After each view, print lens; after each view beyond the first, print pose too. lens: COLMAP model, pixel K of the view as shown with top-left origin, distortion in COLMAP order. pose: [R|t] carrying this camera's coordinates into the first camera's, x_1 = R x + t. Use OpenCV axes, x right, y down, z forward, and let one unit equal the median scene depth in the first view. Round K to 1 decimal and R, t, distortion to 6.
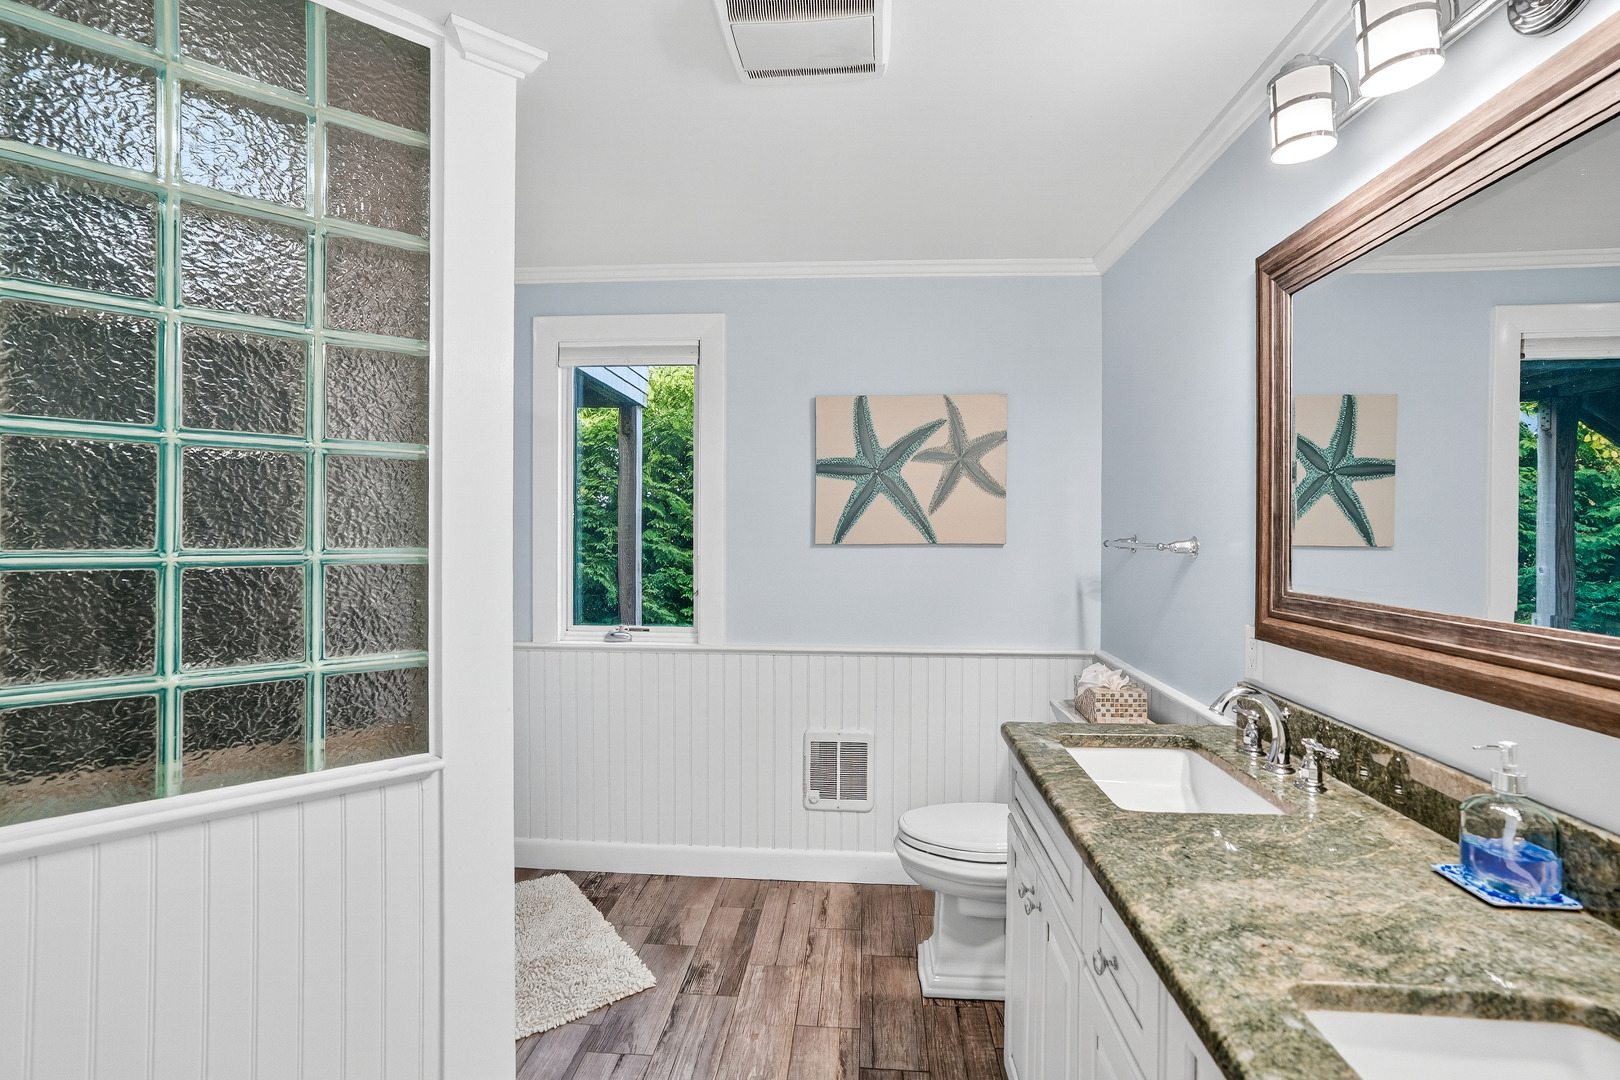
lens RADIAL K [[768.9, 0, 810.0], [0, 768.9, 540.0], [0, 0, 1]] dist [-0.057424, 0.019258]
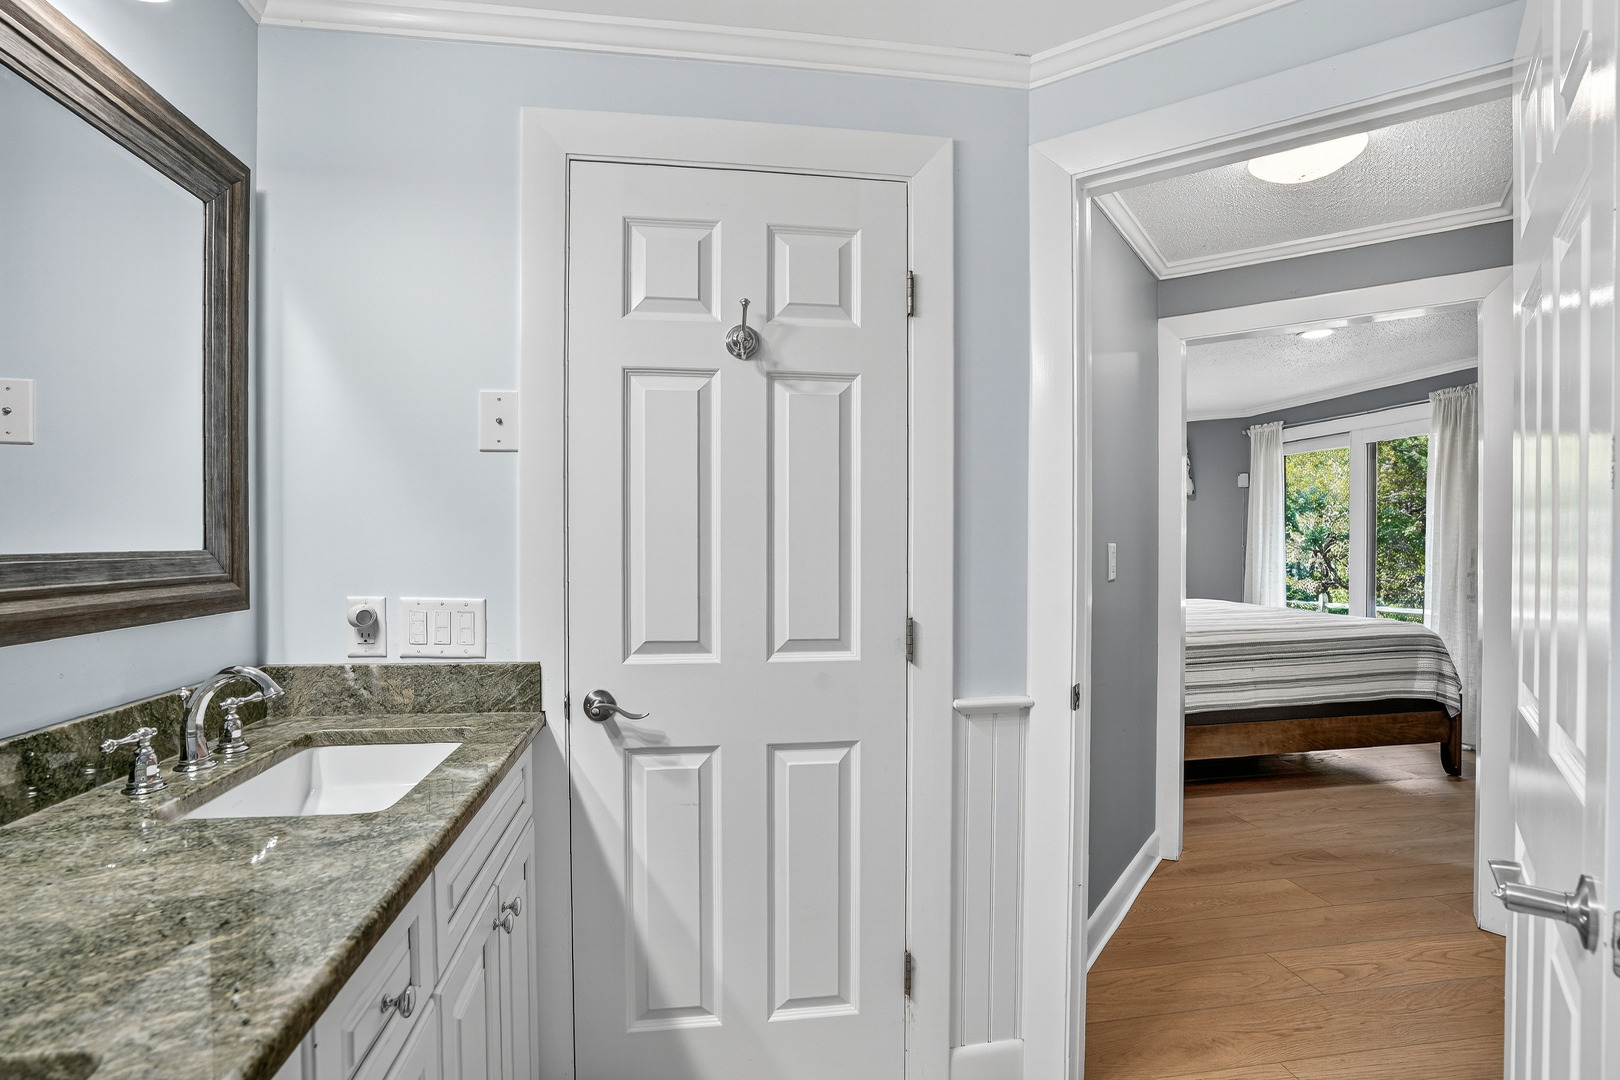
lens RADIAL K [[768.9, 0, 810.0], [0, 768.9, 540.0], [0, 0, 1]] dist [-0.057424, 0.019258]
pose [[-0.973342, 0.000530, -0.229357, 0.169477], [-0.003337, 0.999859, 0.016471, 0.083733], [0.229333, 0.016798, -0.973203, 1.913133]]
